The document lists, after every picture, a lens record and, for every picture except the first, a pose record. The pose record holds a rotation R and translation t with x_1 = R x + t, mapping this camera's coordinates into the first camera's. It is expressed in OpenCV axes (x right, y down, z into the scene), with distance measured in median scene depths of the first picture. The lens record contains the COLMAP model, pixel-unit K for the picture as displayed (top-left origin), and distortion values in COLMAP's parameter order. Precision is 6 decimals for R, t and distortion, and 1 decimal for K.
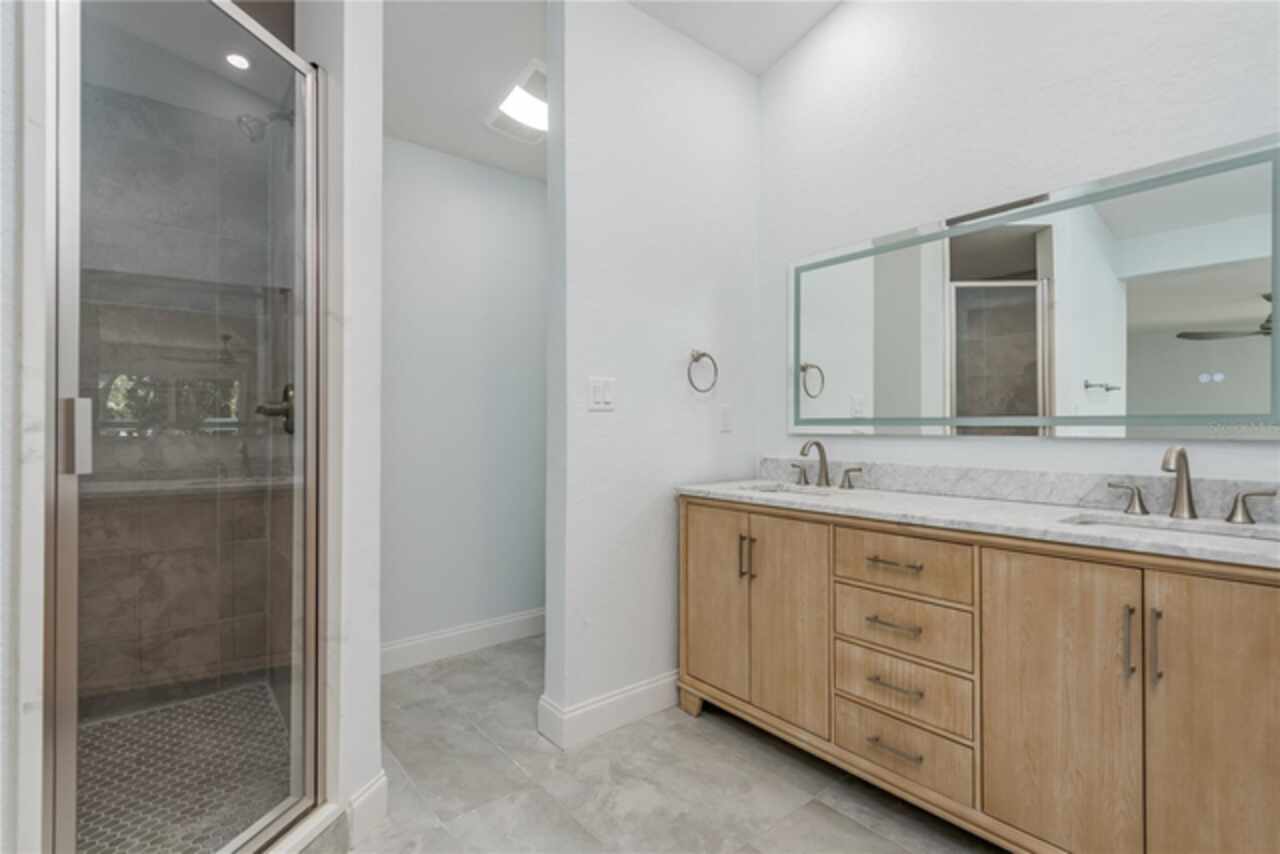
lens RADIAL K [[589.9, 0, 640.2], [0, 589.9, 425.5], [0, 0, 1]] dist [0.012065, -0.001537]
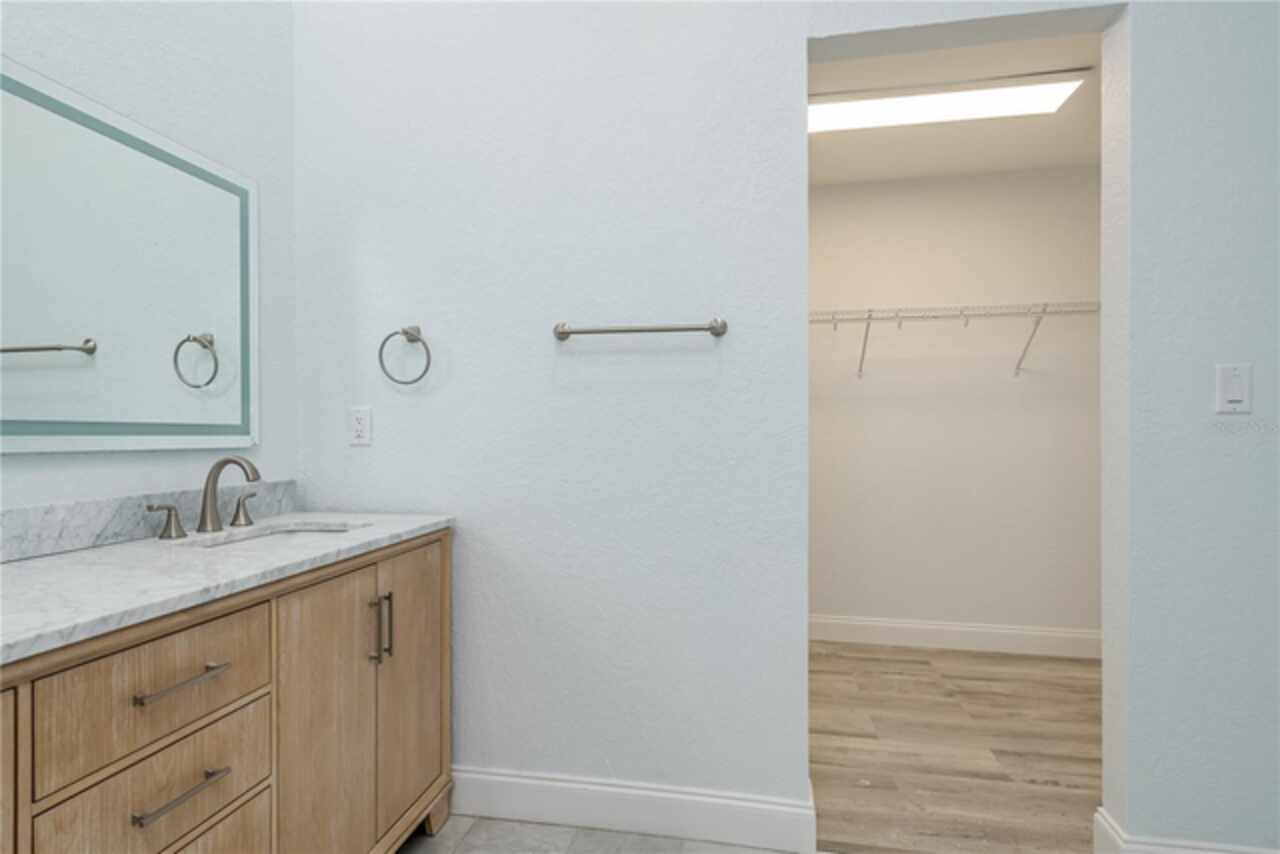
lens RADIAL K [[650.9, 0, 642.8], [0, 650.9, 429.2], [0, 0, 1]] dist [-0.000516, -0.000301]
pose [[-0.643786, 0.003127, 0.765199, -0.331483], [-0.003839, 0.999966, -0.007317, -0.004154], [-0.765196, -0.007649, -0.643752, 1.107319]]
